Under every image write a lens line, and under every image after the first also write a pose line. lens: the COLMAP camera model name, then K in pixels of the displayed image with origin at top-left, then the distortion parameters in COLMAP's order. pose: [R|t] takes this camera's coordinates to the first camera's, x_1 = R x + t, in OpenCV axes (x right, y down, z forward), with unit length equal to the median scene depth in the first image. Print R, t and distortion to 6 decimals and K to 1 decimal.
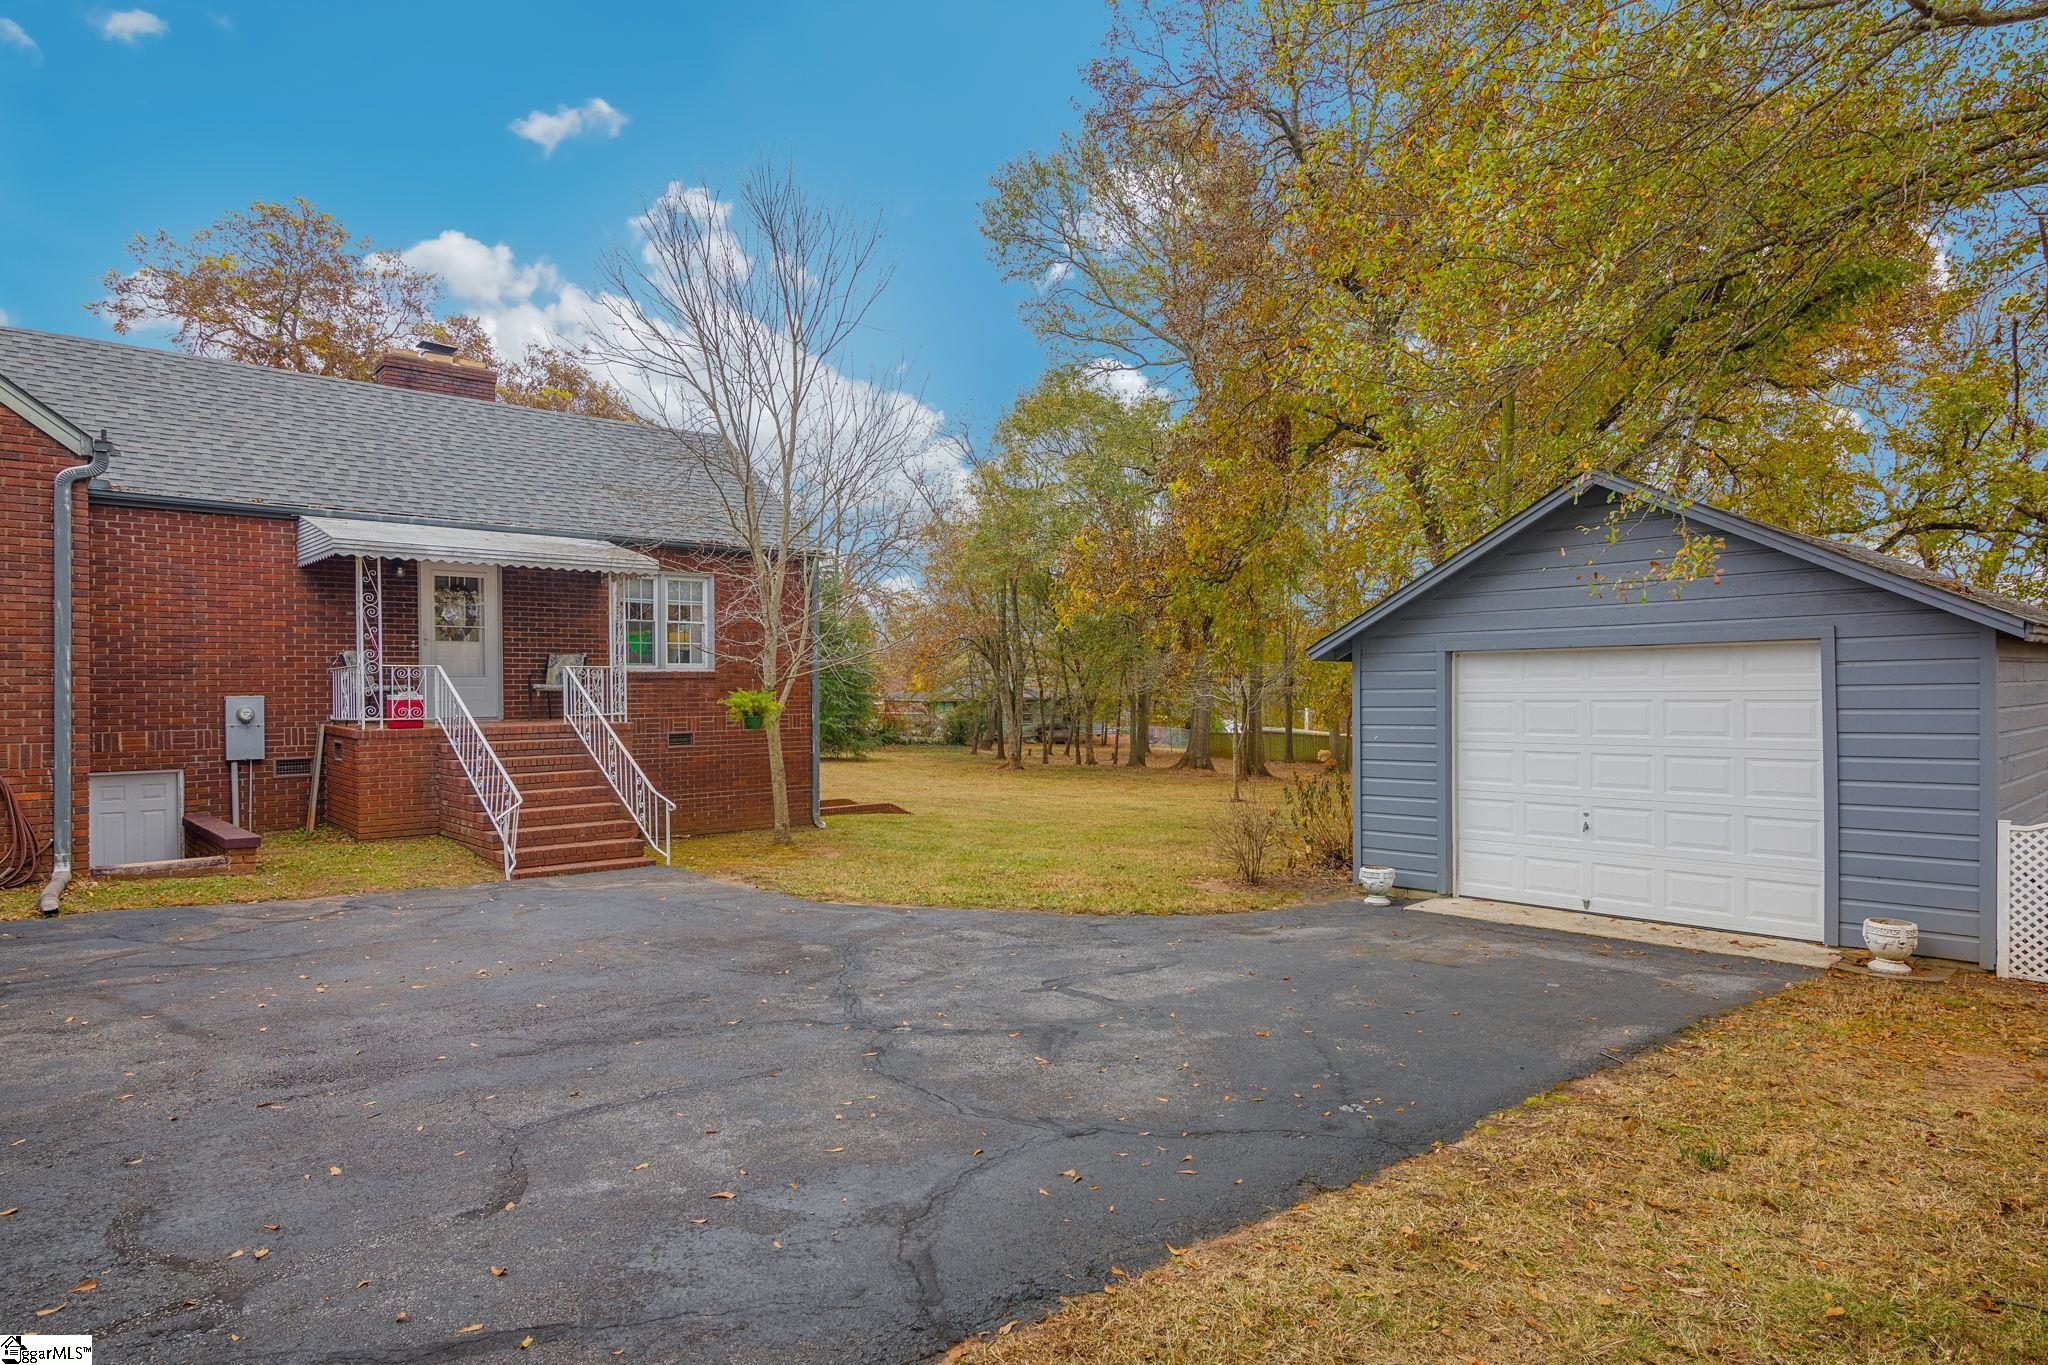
lens RADIAL K [[1072.2, 0, 1024.0], [0, 1072.2, 682.5], [0, 0, 1]] dist [-0.034345, -0.000462]
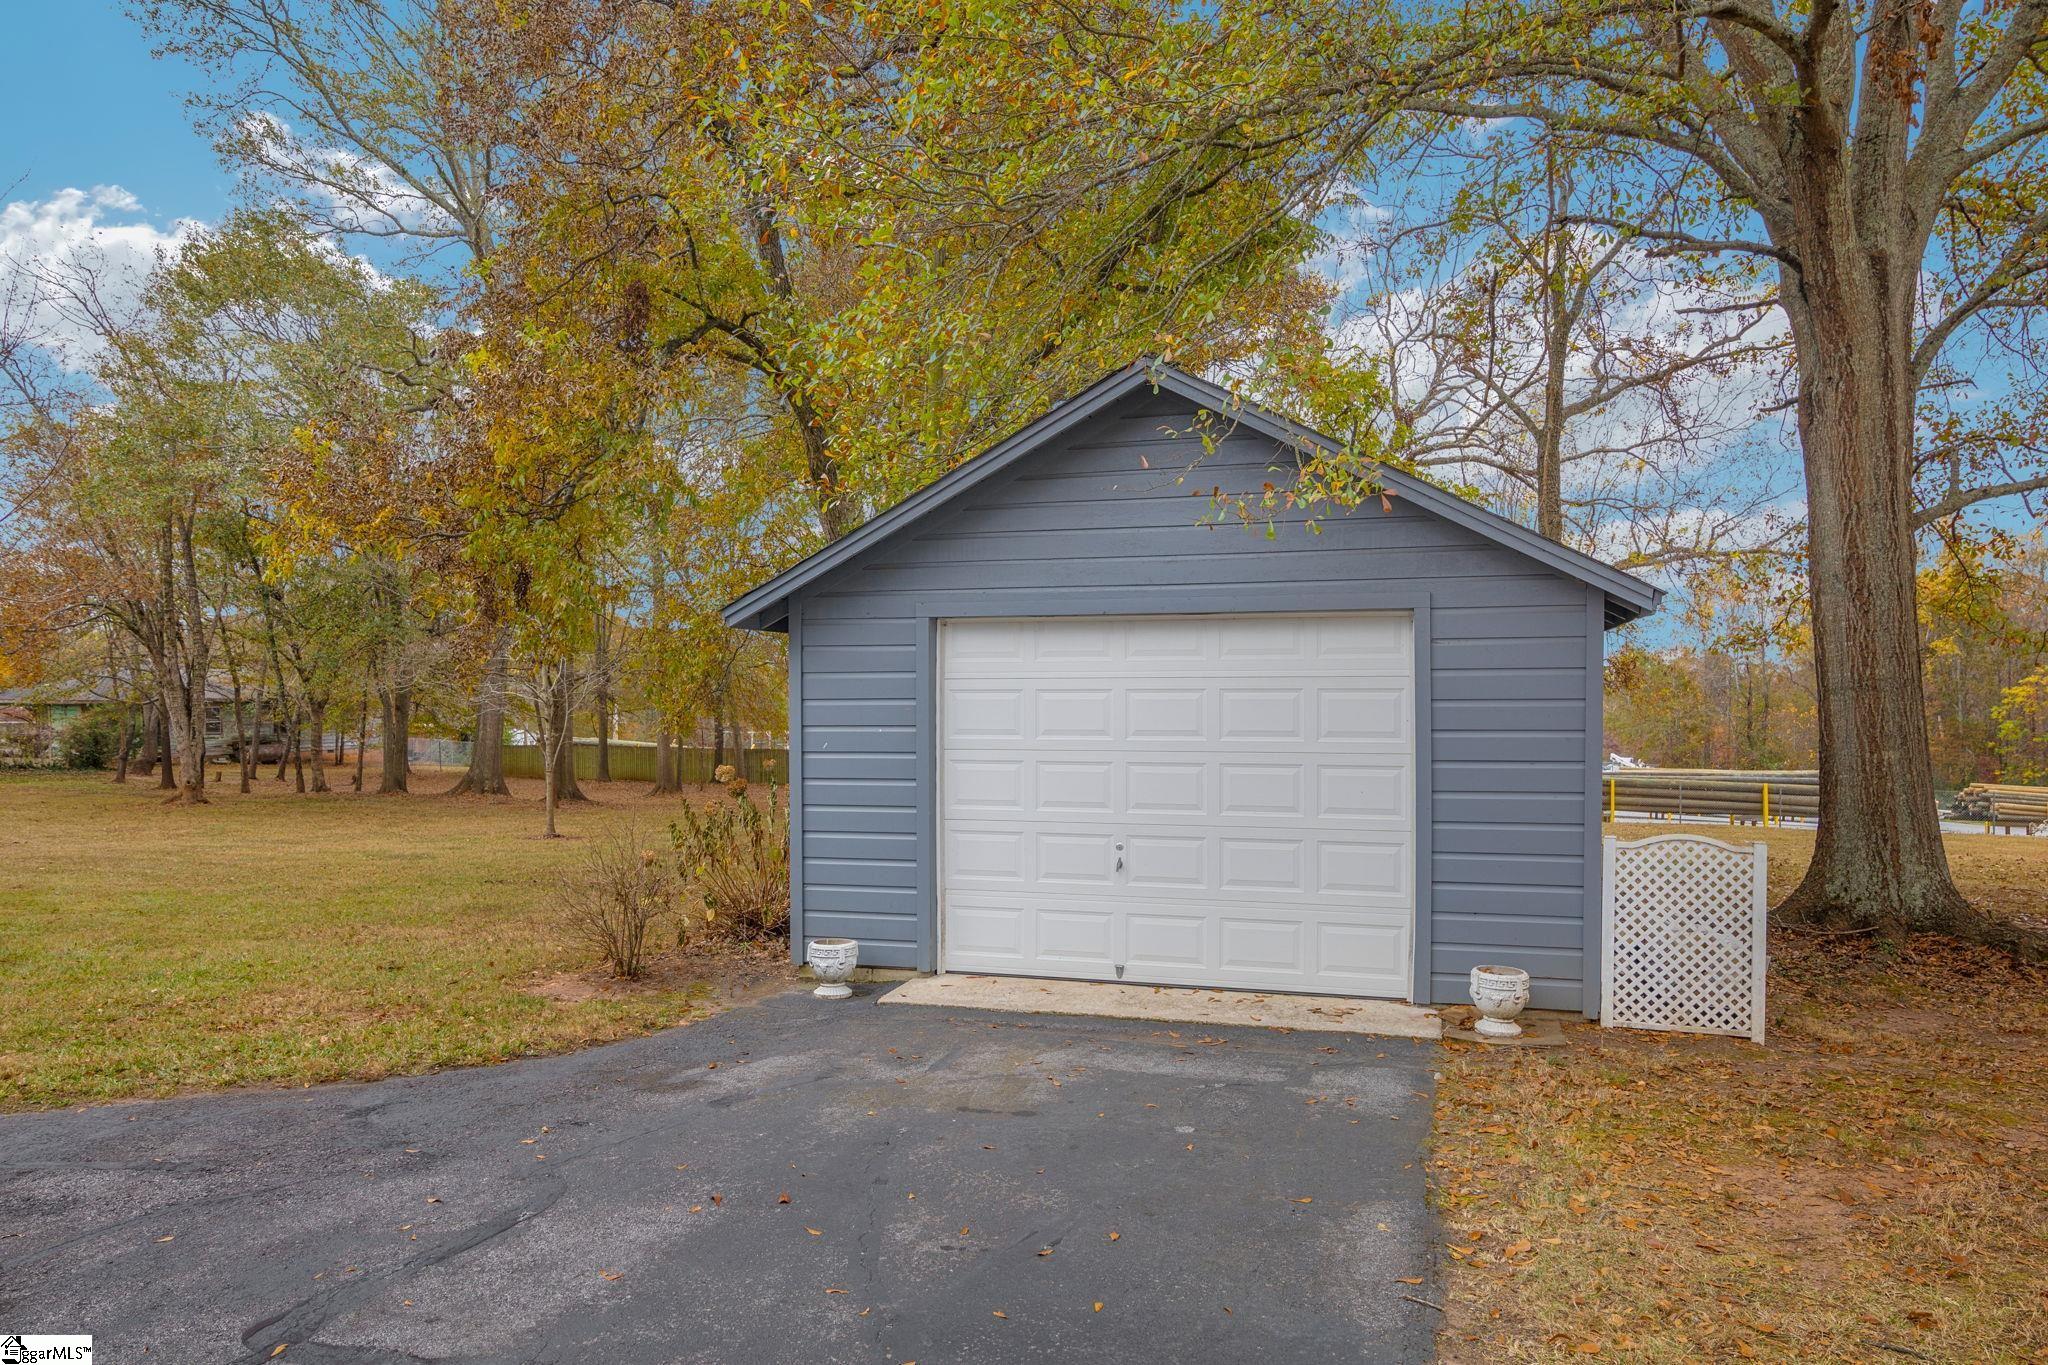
lens RADIAL K [[1307.7, 0, 1019.5], [0, 1307.7, 742.7], [0, 0, 1]] dist [0.014713, 0.001264]
pose [[0.851108, -0.012743, 0.524836, 0.003944], [-0.011535, 0.999010, 0.042962, 0.012200], [-0.524863, -0.042619, 0.850119, 0.219876]]
